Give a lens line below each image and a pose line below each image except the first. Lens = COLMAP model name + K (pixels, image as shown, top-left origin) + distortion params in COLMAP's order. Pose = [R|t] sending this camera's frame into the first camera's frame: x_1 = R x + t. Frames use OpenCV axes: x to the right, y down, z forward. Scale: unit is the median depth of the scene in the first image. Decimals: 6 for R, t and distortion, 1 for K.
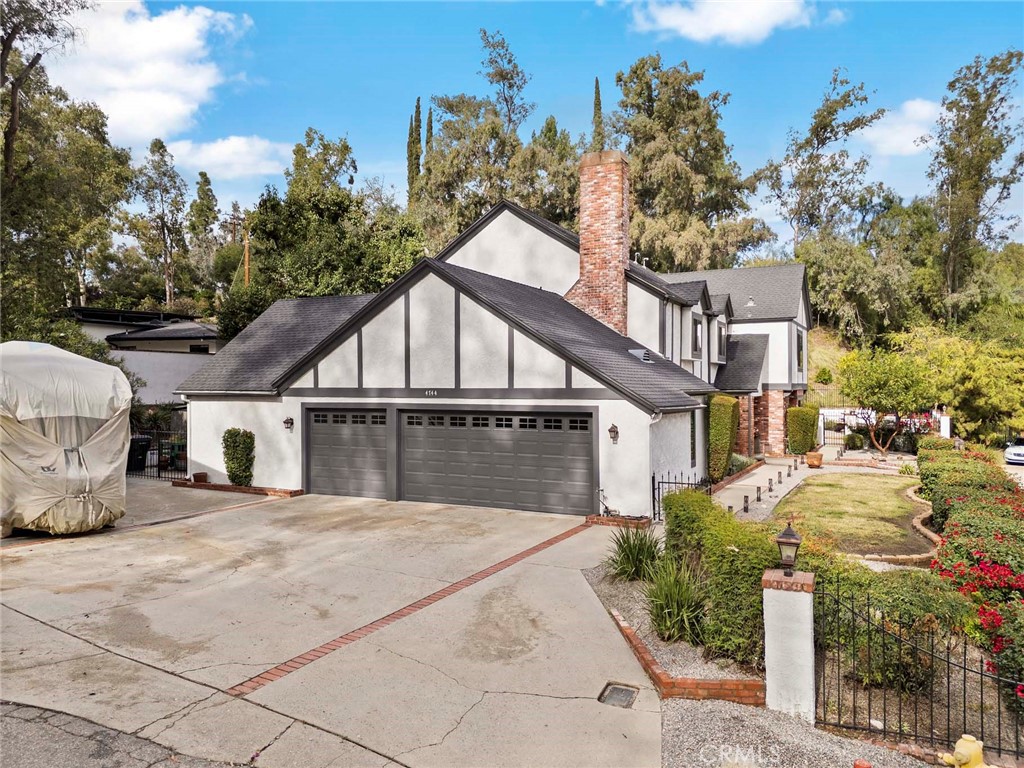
lens RADIAL K [[749.7, 0, 512.0], [0, 749.7, 384.0], [0, 0, 1]] dist [0.105836, -0.114094]
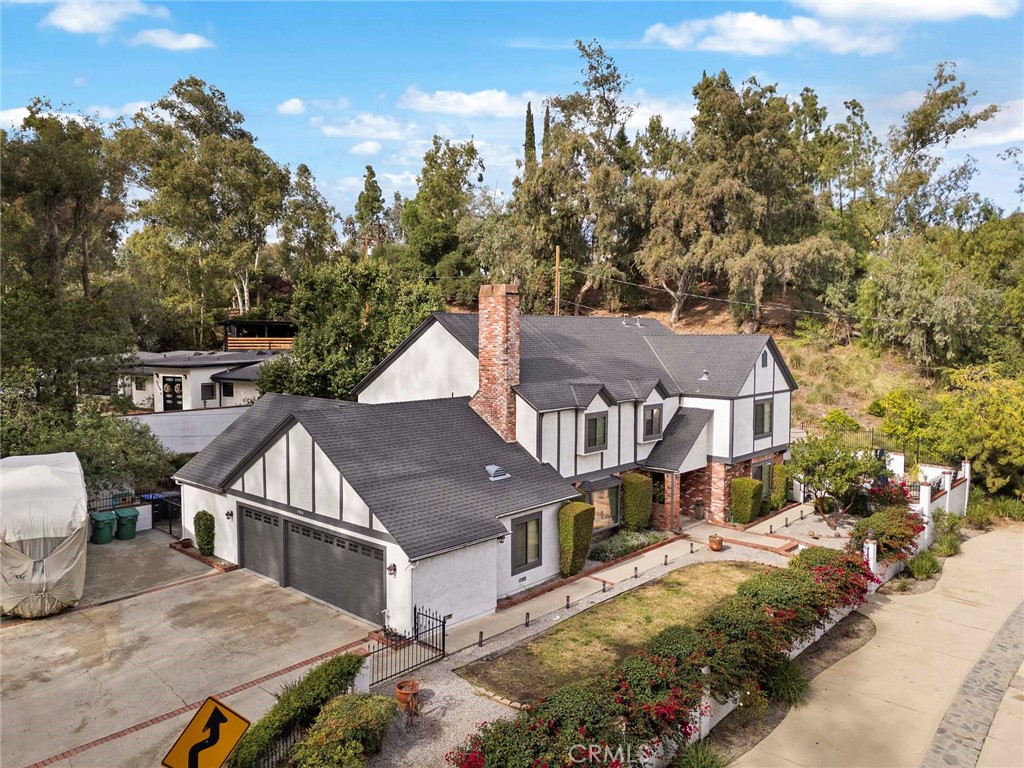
lens RADIAL K [[749.7, 0, 512.0], [0, 749.7, 384.0], [0, 0, 1]] dist [0.105836, -0.114094]
pose [[0.965623, 0.024478, -0.258791, 0.450522], [-0.005172, 0.997168, 0.075022, -0.240027], [0.259894, -0.071105, 0.963016, -0.128018]]
